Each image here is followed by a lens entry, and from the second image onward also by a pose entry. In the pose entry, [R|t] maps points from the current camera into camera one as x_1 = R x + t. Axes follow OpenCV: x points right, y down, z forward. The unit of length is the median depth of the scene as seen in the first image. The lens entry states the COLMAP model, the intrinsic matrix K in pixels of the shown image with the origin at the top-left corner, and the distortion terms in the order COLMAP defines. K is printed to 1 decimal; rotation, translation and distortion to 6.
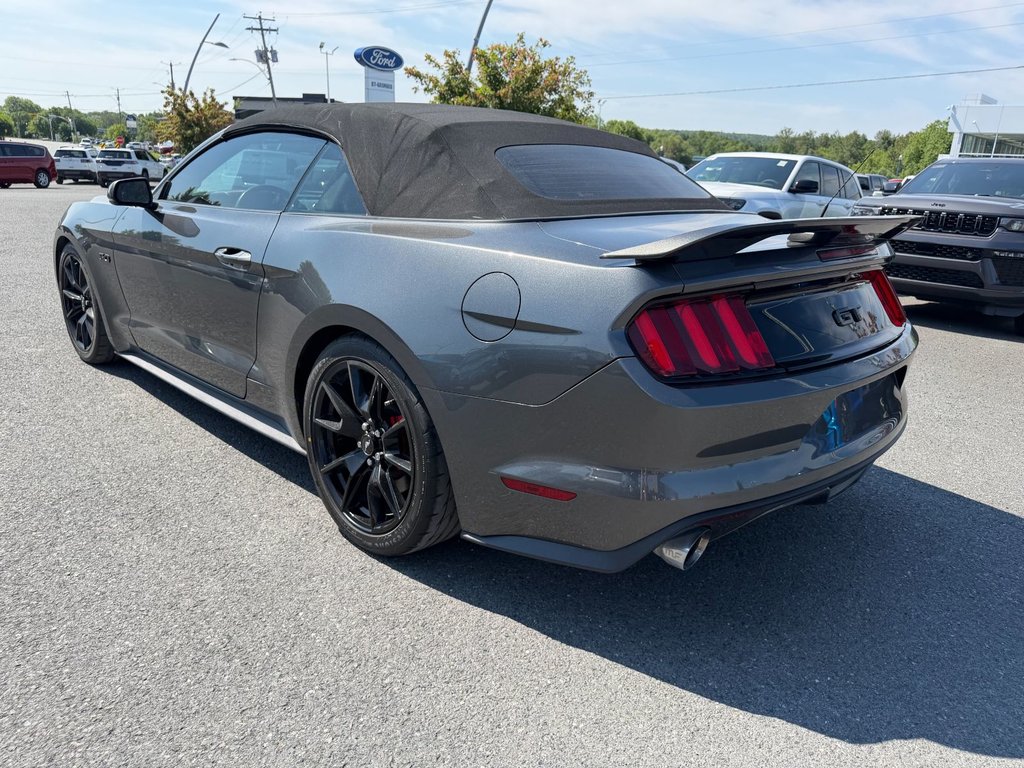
lens RADIAL K [[742.5, 0, 525.7], [0, 742.5, 397.3], [0, 0, 1]] dist [0.011915, -0.016902]
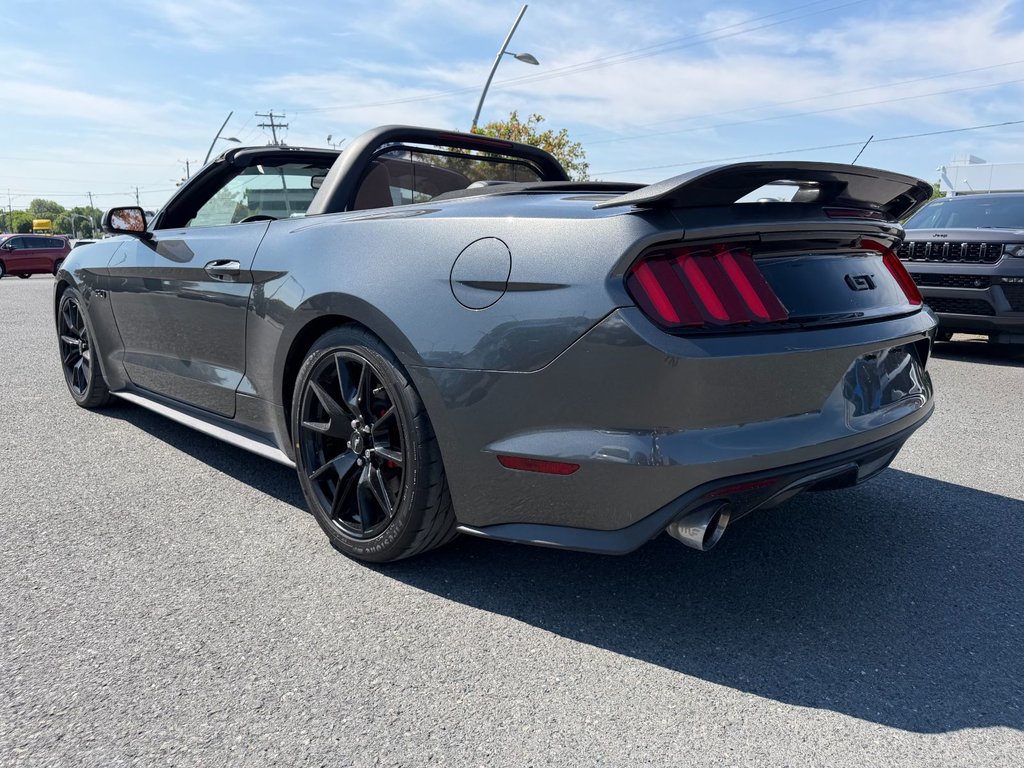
lens RADIAL K [[742.5, 0, 516.5], [0, 742.5, 385.2], [0, 0, 1]] dist [0.011915, -0.016902]
pose [[0.999067, -0.037119, -0.022059, 0.012670], [0.034306, 0.992595, -0.116523, 0.116319], [0.026221, 0.115658, 0.992943, 0.068418]]
